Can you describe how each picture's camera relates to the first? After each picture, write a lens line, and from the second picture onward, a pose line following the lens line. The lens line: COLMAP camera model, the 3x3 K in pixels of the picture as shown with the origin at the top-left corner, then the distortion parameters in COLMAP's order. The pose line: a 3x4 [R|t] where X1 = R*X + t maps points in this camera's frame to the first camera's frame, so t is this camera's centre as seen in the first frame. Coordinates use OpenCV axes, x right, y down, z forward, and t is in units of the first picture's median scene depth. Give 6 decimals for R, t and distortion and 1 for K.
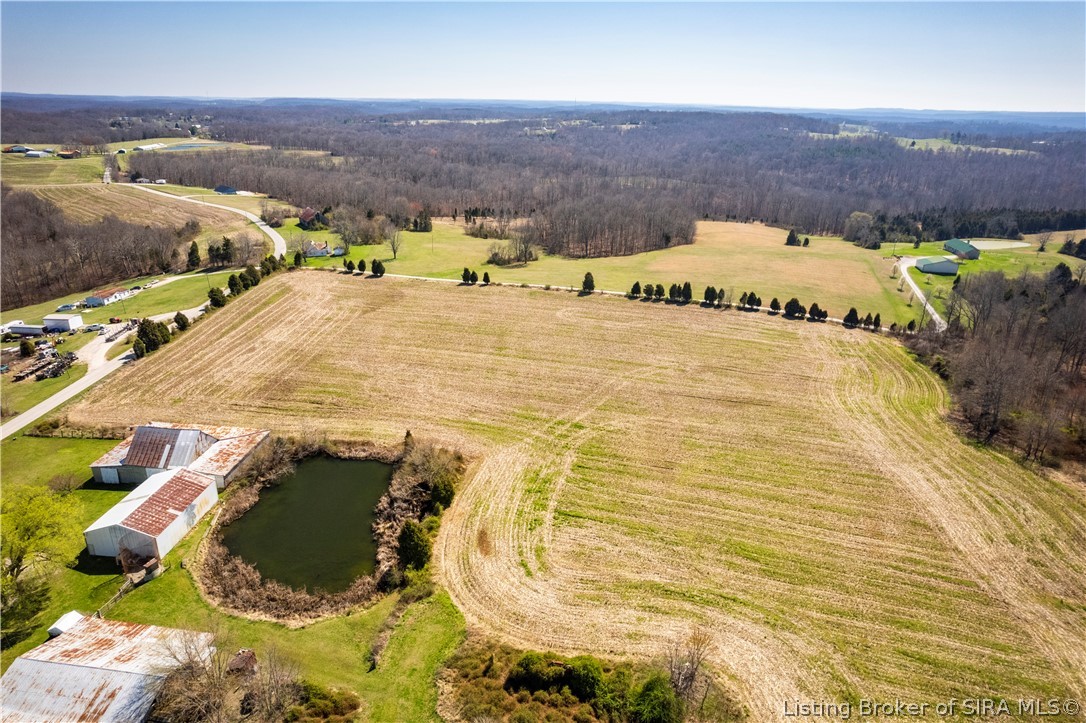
lens RADIAL K [[693.2, 0, 544.1], [0, 693.2, 362.2], [0, 0, 1]] dist [-0.069128, 0.055120]
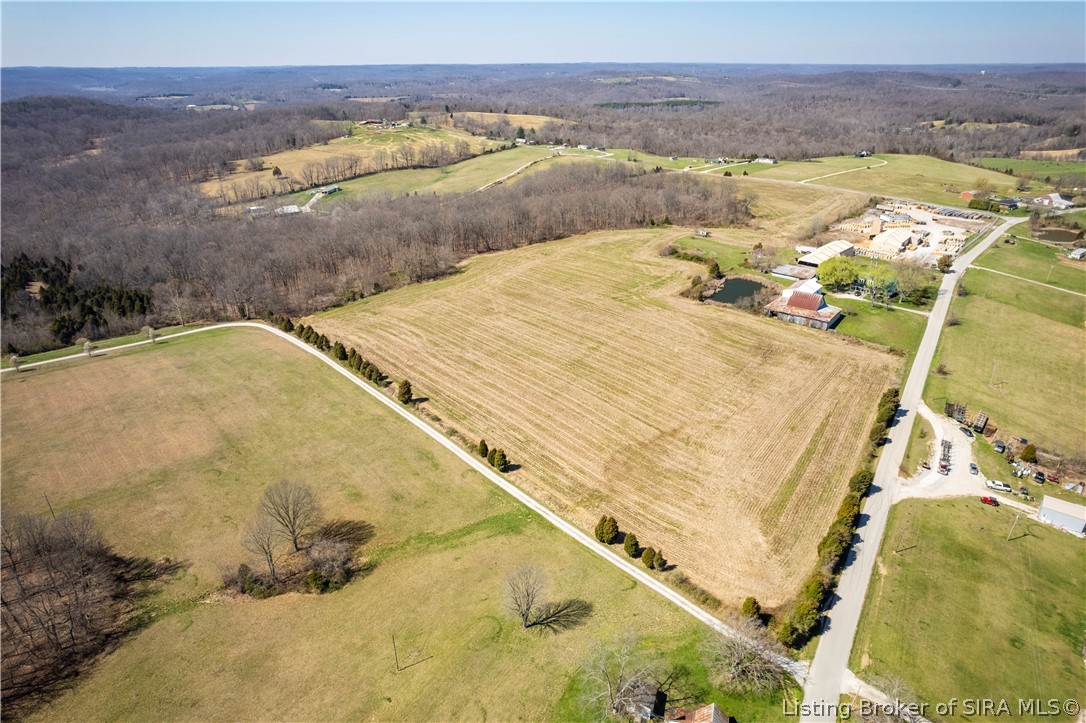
lens RADIAL K [[693.2, 0, 543.8], [0, 693.2, 362.8], [0, 0, 1]] dist [-0.069128, 0.055120]
pose [[-0.832748, -0.237213, 0.500260, -0.509646], [0.189757, 0.726551, 0.660391, -0.698562], [-0.520118, 0.644867, -0.560021, 1.440637]]
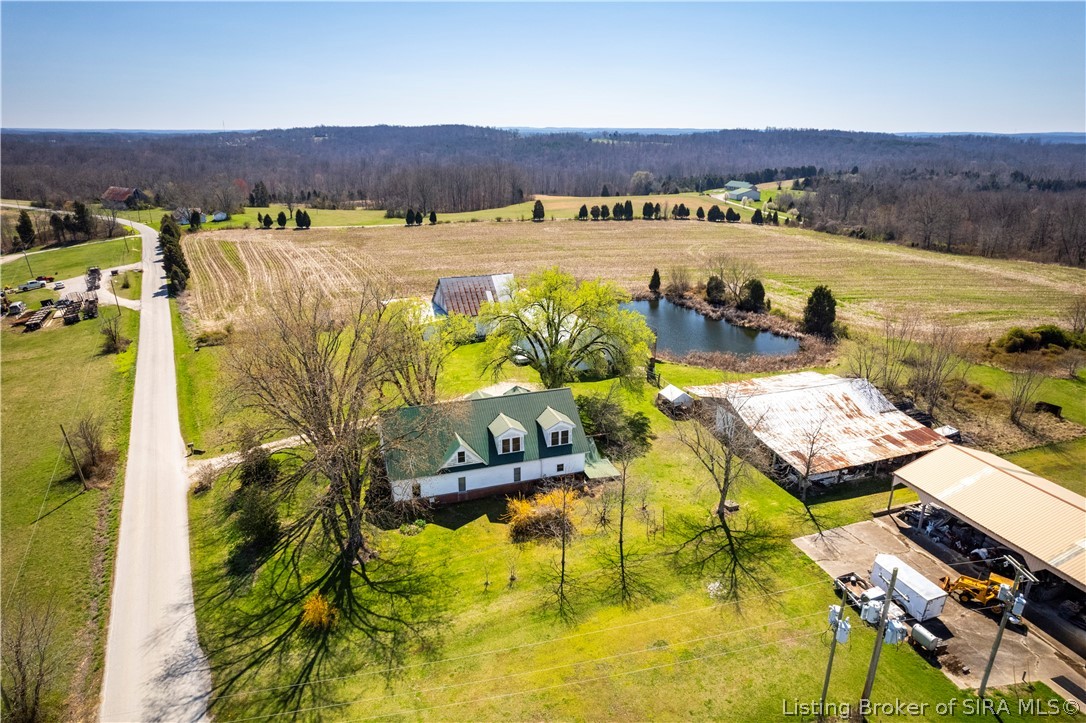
lens RADIAL K [[693.2, 0, 544.8], [0, 693.2, 358.7], [0, 0, 1]] dist [-0.069128, 0.055120]
pose [[0.884495, -0.159768, 0.438342, -0.443094], [0.175914, 0.984398, 0.003833, 0.107755], [-0.432115, 0.073720, 0.898800, 0.088791]]
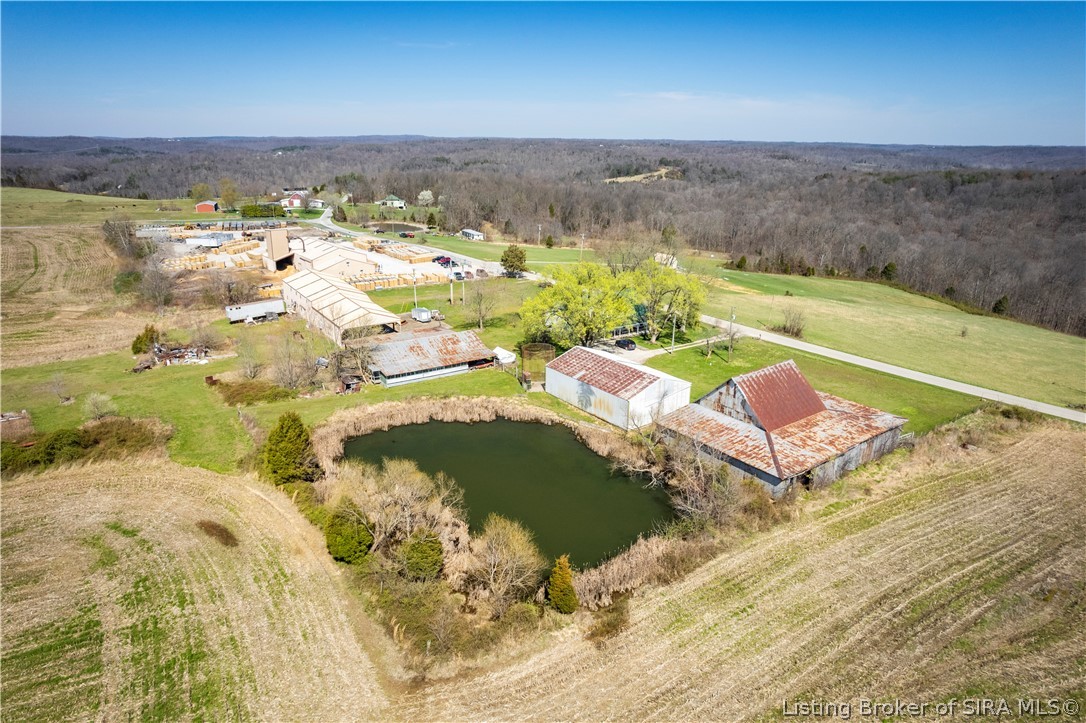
lens RADIAL K [[693.2, 0, 536.9], [0, 693.2, 366.3], [0, 0, 1]] dist [-0.069128, 0.055120]
pose [[-0.749292, 0.187160, -0.635242, 0.024125], [-0.257427, 0.801478, 0.539782, -0.108322], [0.610158, 0.567983, -0.552361, 0.625142]]
